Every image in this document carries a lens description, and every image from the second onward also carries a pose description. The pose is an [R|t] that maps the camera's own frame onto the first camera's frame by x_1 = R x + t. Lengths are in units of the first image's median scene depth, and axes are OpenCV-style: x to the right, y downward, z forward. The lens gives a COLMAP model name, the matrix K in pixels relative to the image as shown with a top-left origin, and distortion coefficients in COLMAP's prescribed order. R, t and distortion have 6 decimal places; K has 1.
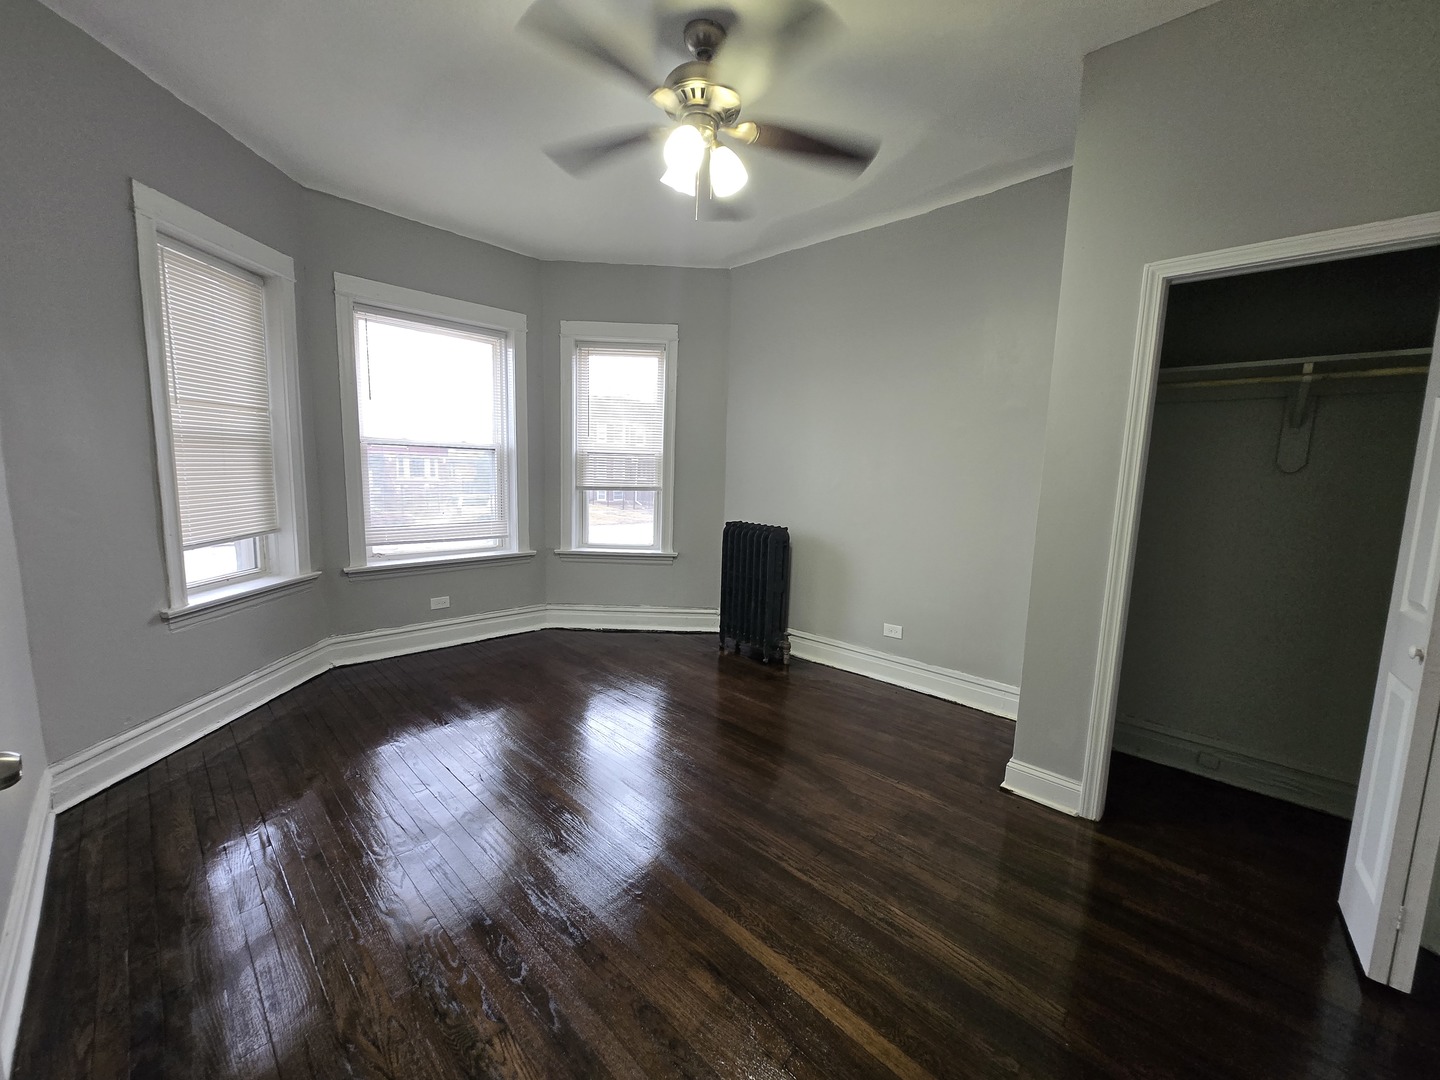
lens RADIAL K [[558.2, 0, 718.9], [0, 558.2, 543.8], [0, 0, 1]] dist [-0.013346, -0.000206]
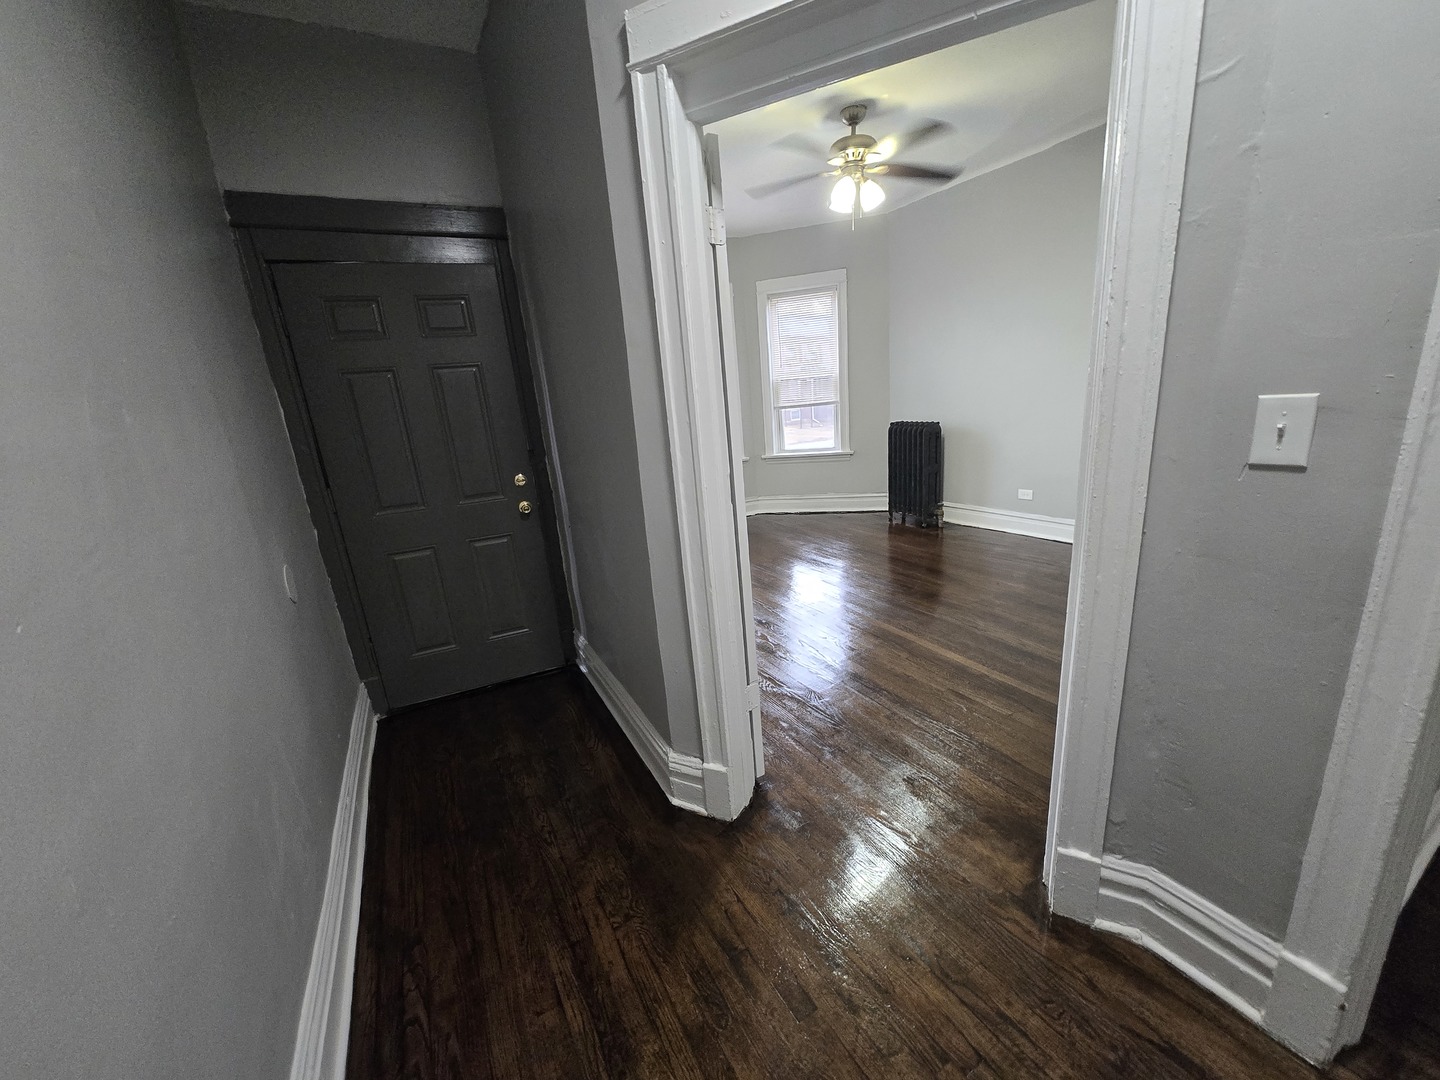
lens RADIAL K [[558.2, 0, 718.9], [0, 558.2, 543.8], [0, 0, 1]] dist [-0.013346, -0.000206]
pose [[0.948128, -0.028844, -0.316576, 0.037279], [0.072894, 0.989066, 0.128198, 0.045421], [0.309417, -0.144624, 0.939864, -0.392412]]
